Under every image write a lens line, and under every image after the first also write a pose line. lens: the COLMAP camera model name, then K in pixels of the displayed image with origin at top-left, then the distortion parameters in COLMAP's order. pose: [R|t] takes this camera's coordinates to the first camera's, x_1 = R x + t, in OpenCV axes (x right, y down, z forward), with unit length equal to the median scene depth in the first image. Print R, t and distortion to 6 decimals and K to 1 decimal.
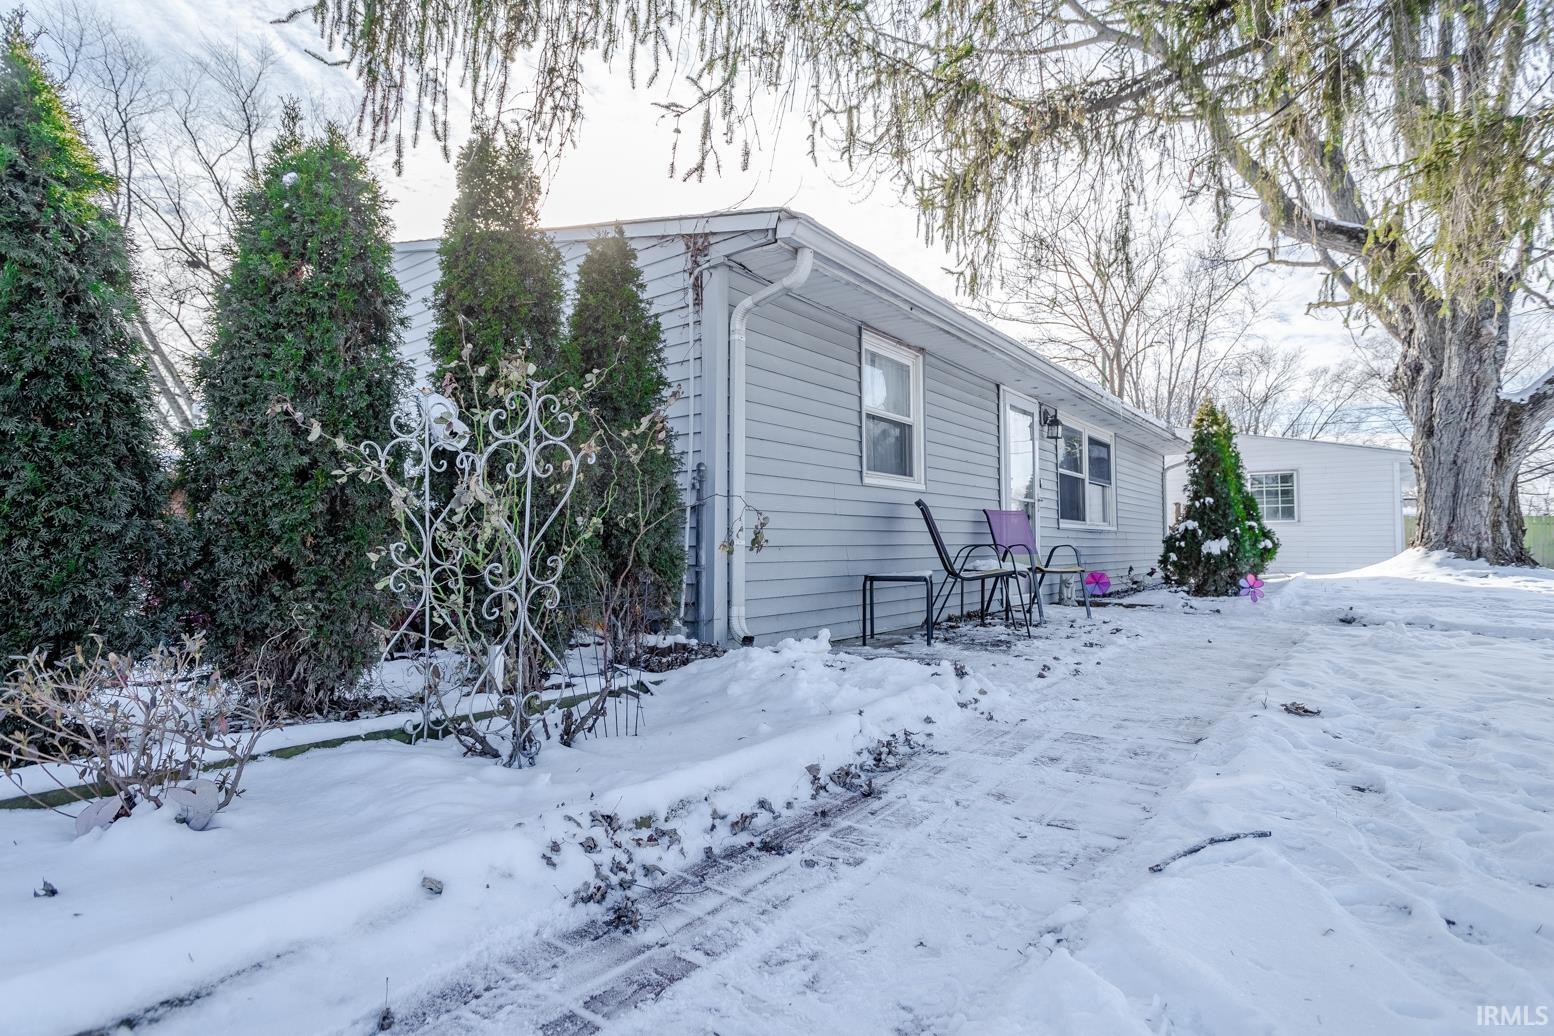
lens RADIAL K [[768.8, 0, 777.0], [0, 768.8, 518.0], [0, 0, 1]] dist [0.000444, 0.000916]
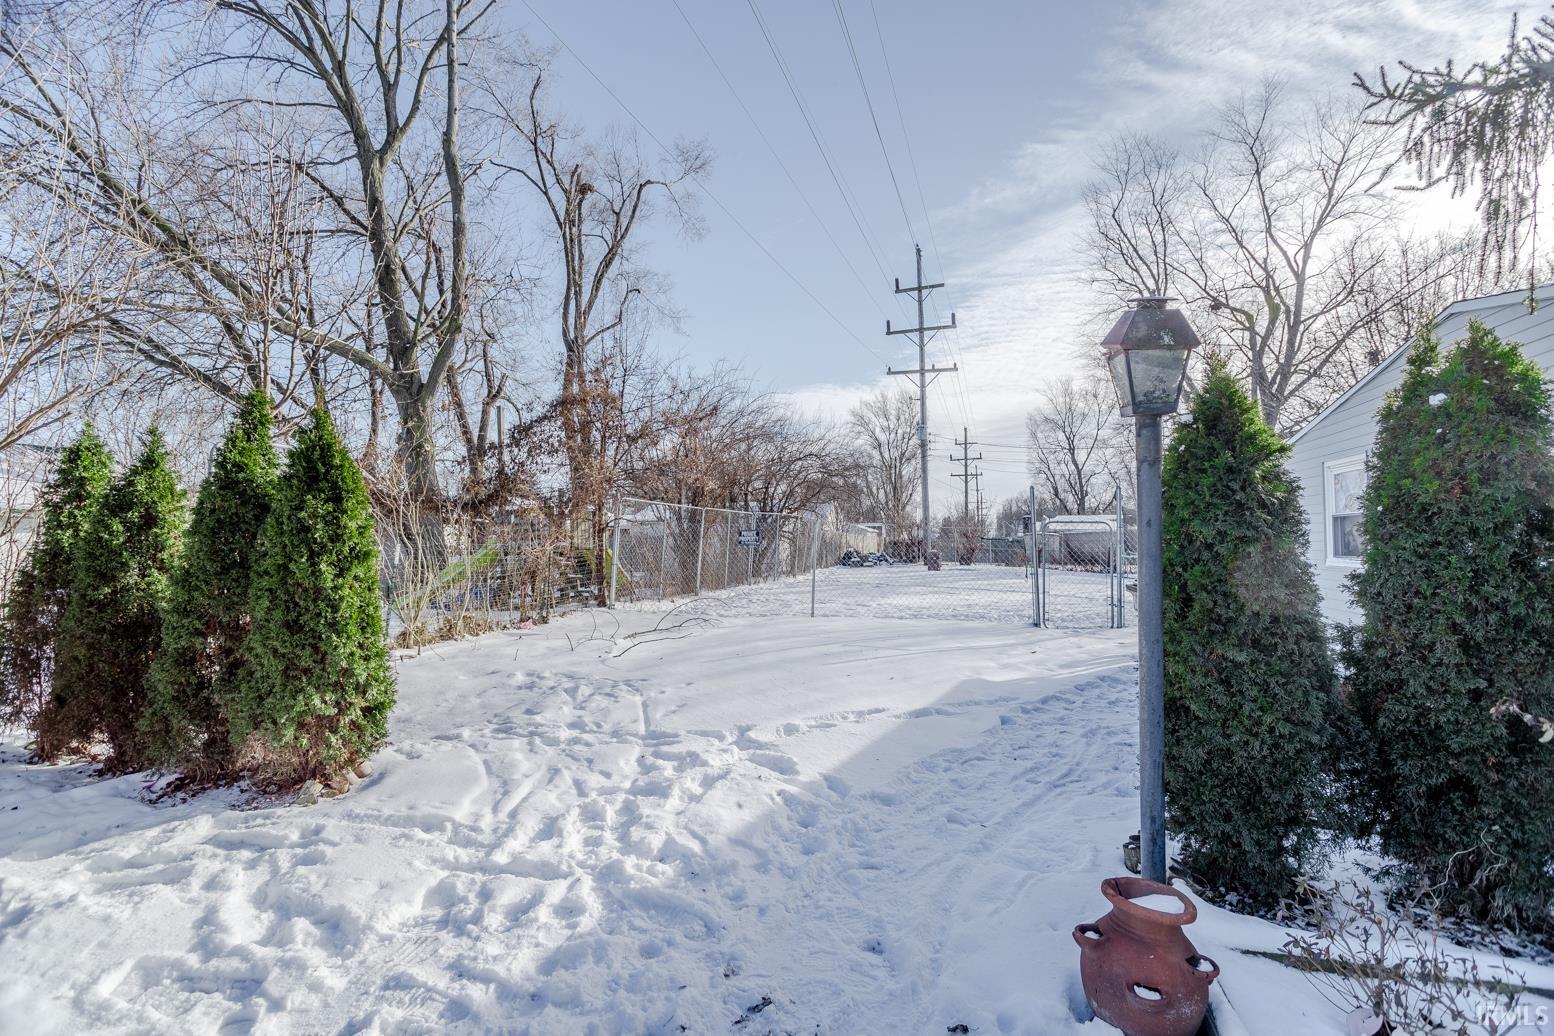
lens RADIAL K [[728.7, 0, 779.2], [0, 728.7, 510.5], [0, 0, 1]] dist [0.001212, 0.000280]
pose [[0.371987, -0.039165, -0.927411, -0.048711], [0.041268, 0.998819, -0.025628, -0.304191], [0.927320, -0.028739, 0.373164, -0.215487]]
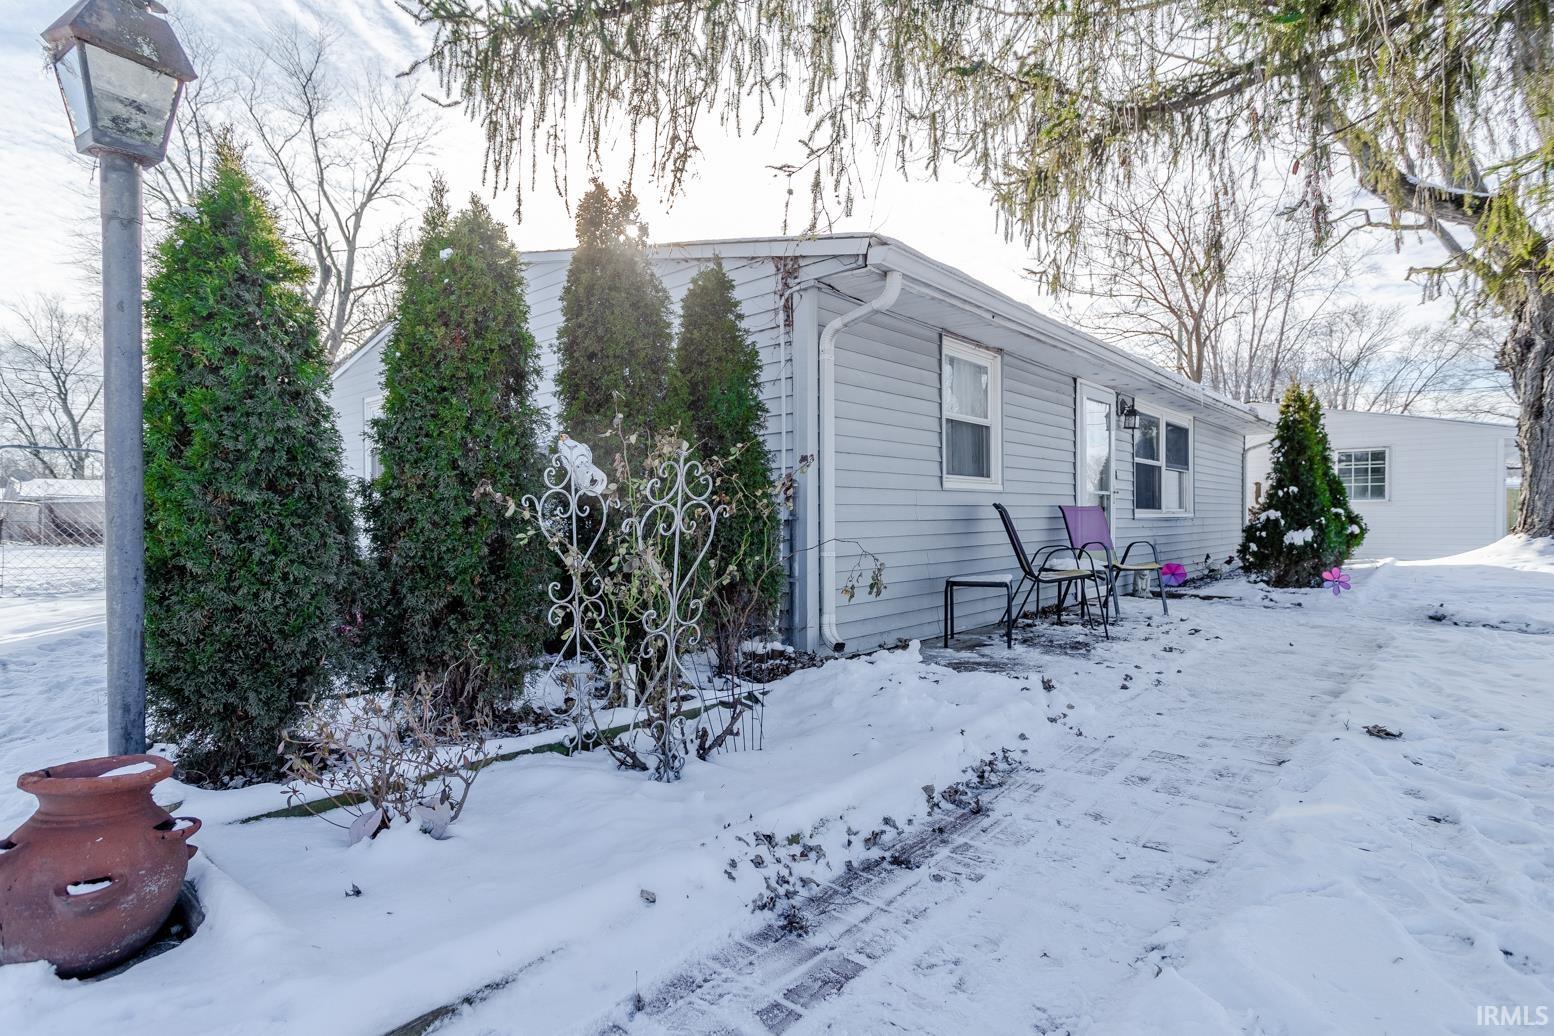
lens RADIAL K [[780.3, 0, 775.7], [0, 780.3, 532.6], [0, 0, 1]] dist [0.001265, 0.000309]
pose [[0.997541, -0.003826, -0.069975, -0.079983], [0.007919, 0.998267, 0.058313, -0.101077], [0.069631, -0.058724, 0.995843, -0.118547]]
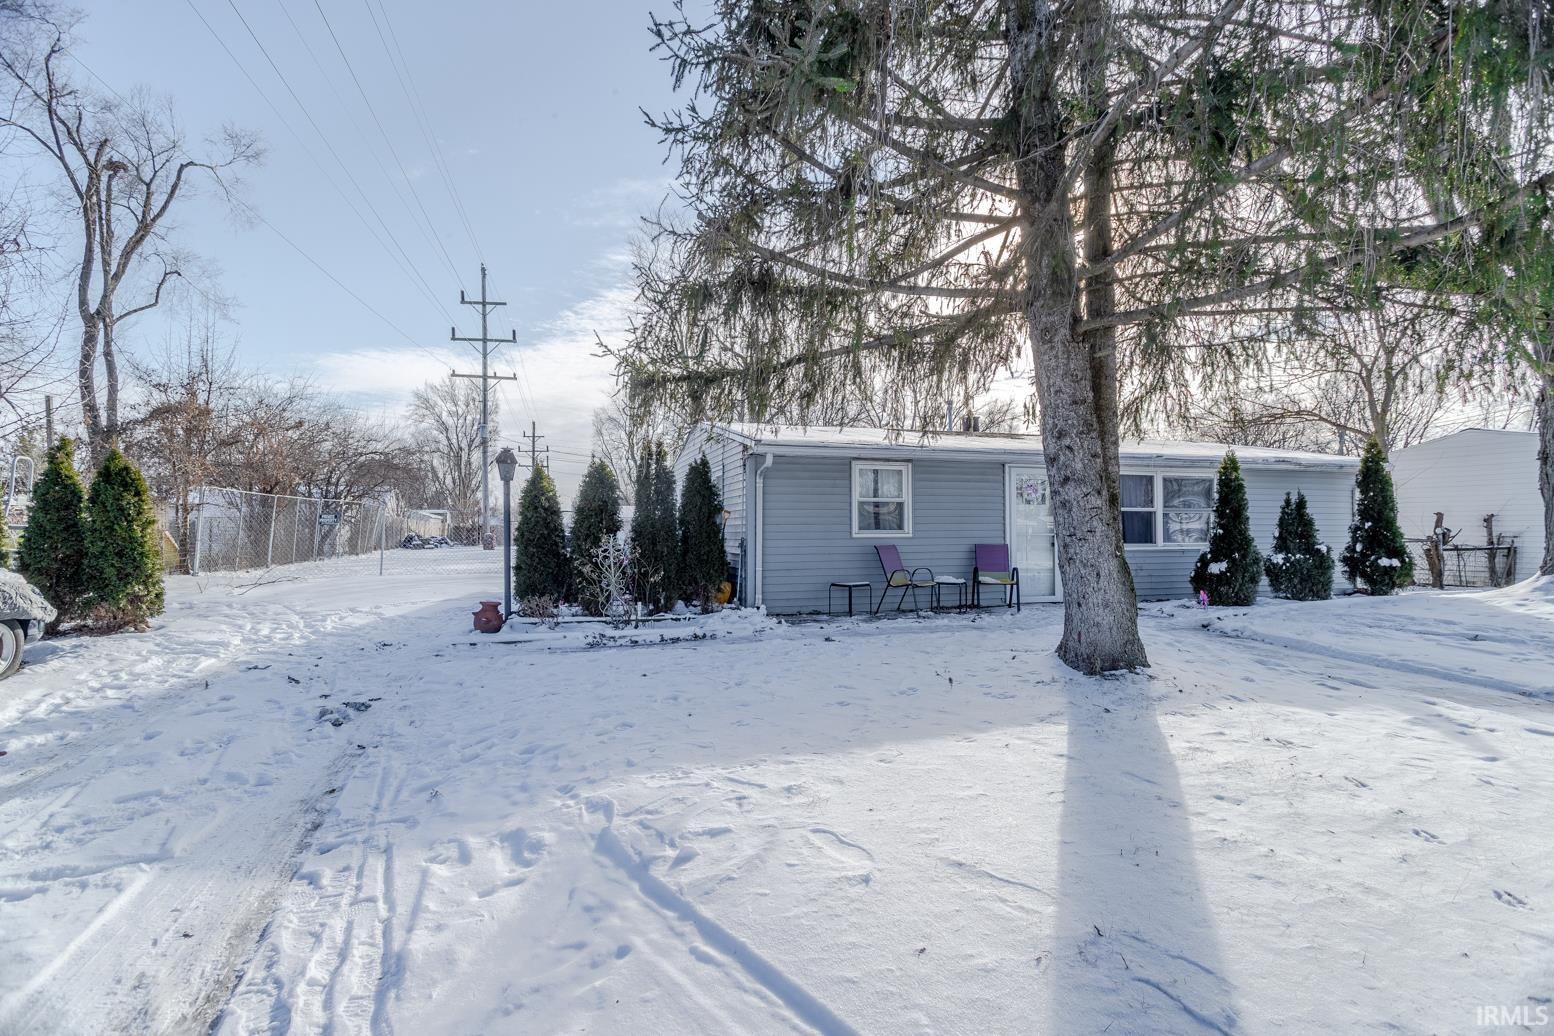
lens RADIAL K [[728.7, 0, 779.2], [0, 728.7, 510.5], [0, 0, 1]] dist [0.001212, 0.000280]
pose [[0.810749, -0.014967, -0.585203, 2.291700], [0.025691, 0.999620, 0.010027, -0.297266], [0.584830, -0.023164, 0.810825, -1.432512]]
